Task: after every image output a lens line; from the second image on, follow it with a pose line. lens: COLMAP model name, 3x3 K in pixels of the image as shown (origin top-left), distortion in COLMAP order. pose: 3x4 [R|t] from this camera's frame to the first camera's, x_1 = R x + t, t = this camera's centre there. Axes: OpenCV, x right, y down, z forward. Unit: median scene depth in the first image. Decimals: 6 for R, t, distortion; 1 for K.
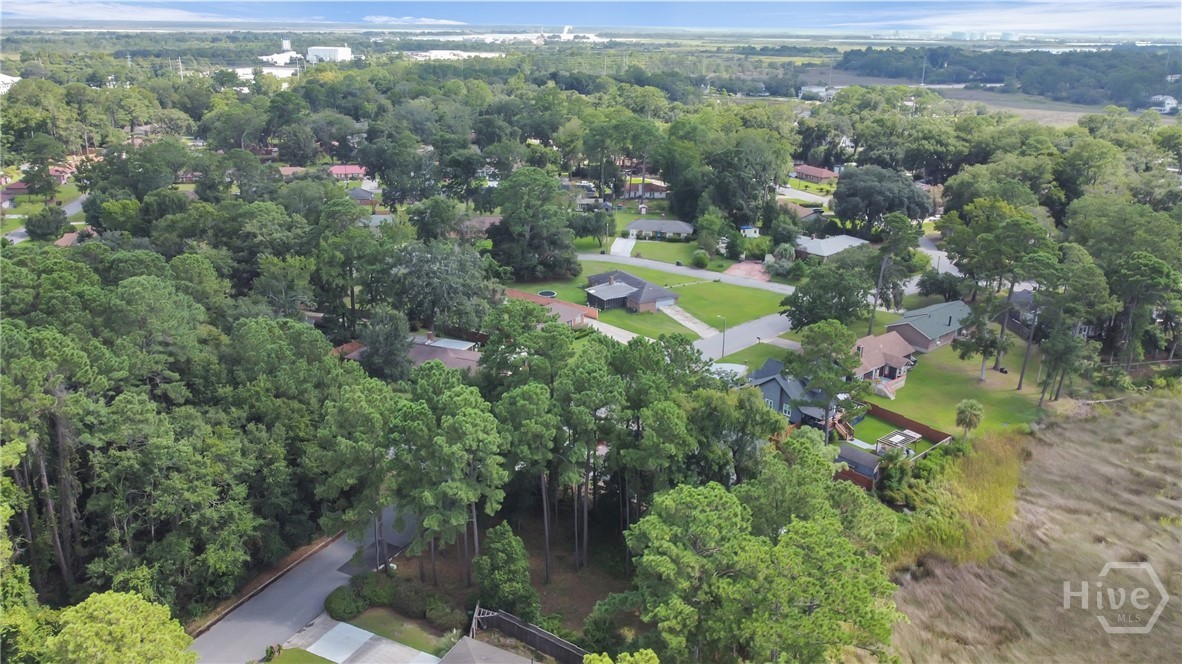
lens RADIAL K [[862.6, 0, 590.9], [0, 862.6, 331.5], [0, 0, 1]] dist [-0.005906, -0.000409]
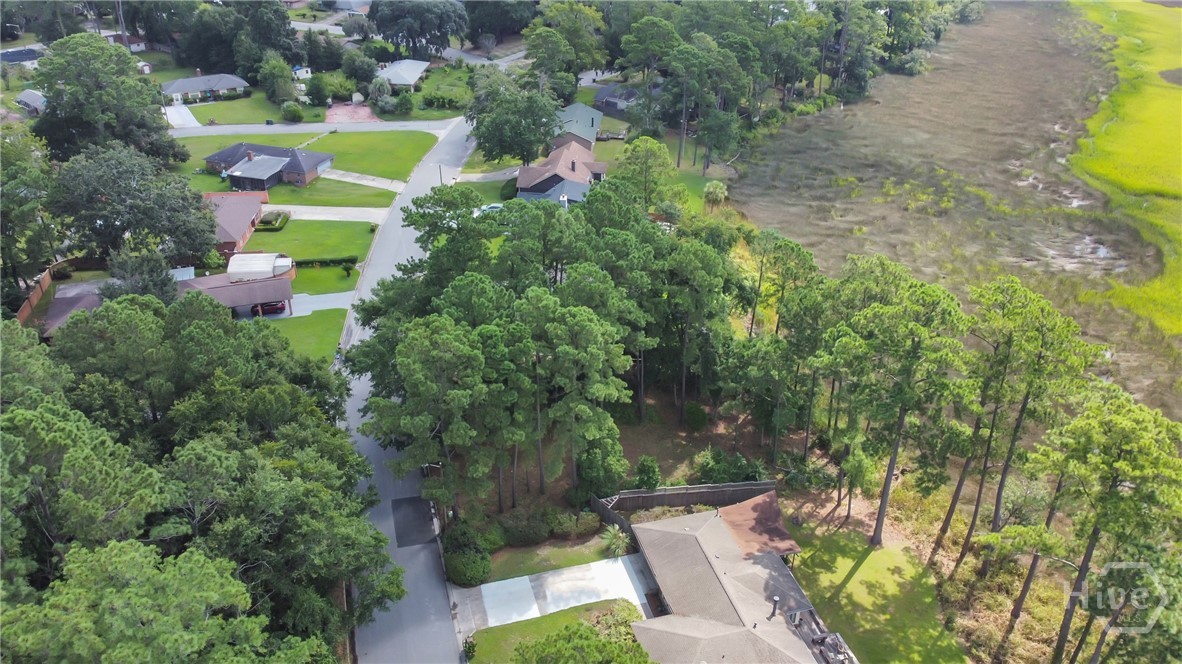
lens RADIAL K [[862.6, 0, 590.6], [0, 862.6, 331.5], [0, 0, 1]] dist [-0.005906, -0.000409]
pose [[0.750882, -0.336328, 0.568383, -0.225328], [0.217185, 0.938500, 0.268418, -0.043318], [-0.623705, -0.078106, 0.777748, 0.096031]]
